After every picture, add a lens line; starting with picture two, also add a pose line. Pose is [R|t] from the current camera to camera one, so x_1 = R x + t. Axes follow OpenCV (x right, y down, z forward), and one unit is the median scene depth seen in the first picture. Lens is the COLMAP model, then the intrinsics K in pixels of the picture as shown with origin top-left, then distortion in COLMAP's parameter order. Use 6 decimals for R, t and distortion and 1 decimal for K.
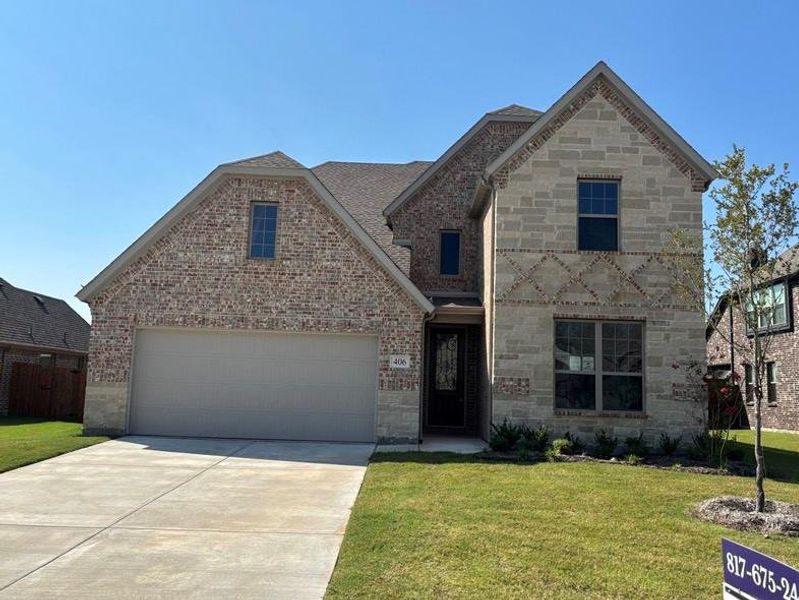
lens RADIAL K [[608.9, 0, 397.5], [0, 608.9, 304.7], [0, 0, 1]] dist [0.040135, -0.012472]
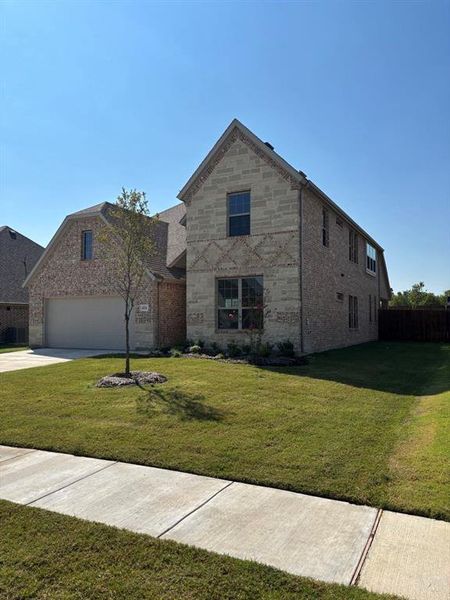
lens RADIAL K [[457.3, 0, 226.3], [0, 457.3, 297.0], [0, 0, 1]] dist [0.040135, -0.012472]
pose [[0.893635, -0.062312, -0.444448, 0.850322], [0.098630, 0.993371, 0.059041, 0.001259], [0.437822, -0.096597, 0.893857, -0.155755]]
